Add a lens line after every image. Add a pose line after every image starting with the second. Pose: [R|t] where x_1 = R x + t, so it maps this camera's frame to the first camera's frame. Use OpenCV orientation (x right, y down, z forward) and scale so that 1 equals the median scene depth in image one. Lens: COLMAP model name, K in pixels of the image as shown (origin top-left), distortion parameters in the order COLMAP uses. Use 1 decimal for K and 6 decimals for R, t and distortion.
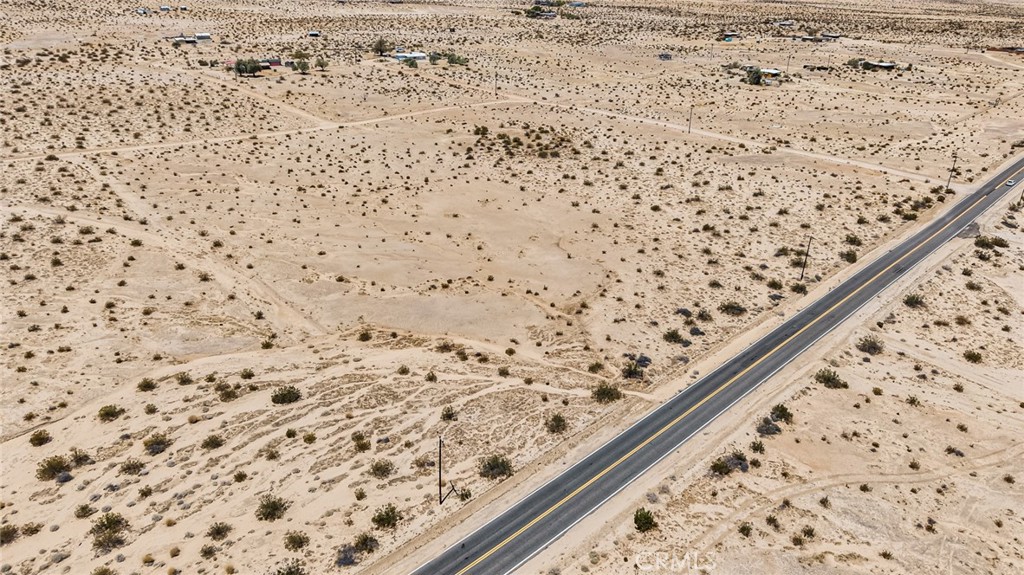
lens RADIAL K [[701.8, 0, 503.5], [0, 701.8, 260.6], [0, 0, 1]] dist [0.040594, -0.045702]
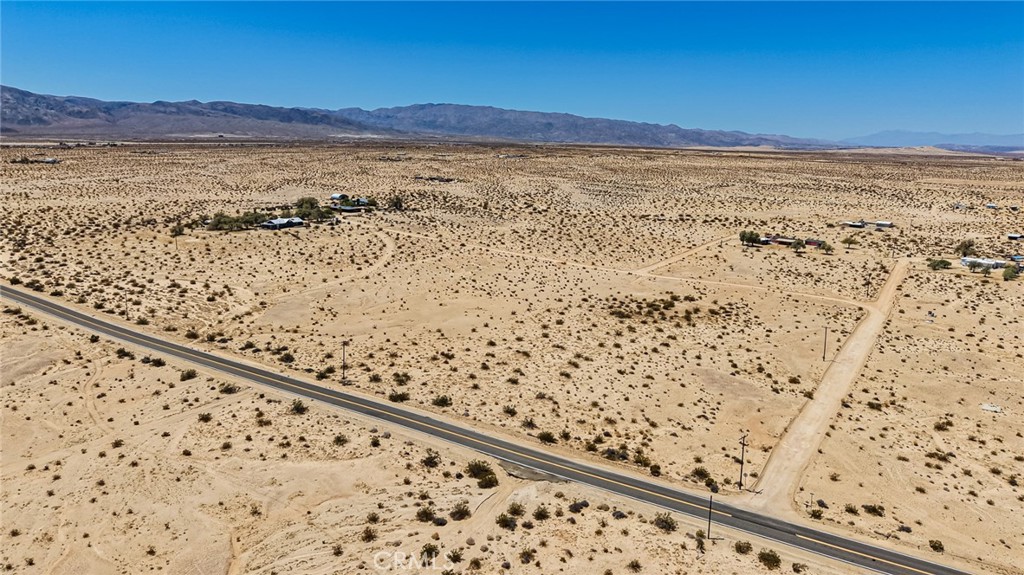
lens RADIAL K [[697.0, 0, 501.7], [0, 697.0, 282.8], [0, 0, 1]] dist [0.050478, -0.061126]
pose [[0.217361, 0.175879, -0.960115, 1.365804], [-0.398387, 0.913960, 0.077233, -0.275398], [0.891090, 0.365709, 0.268727, 0.739021]]
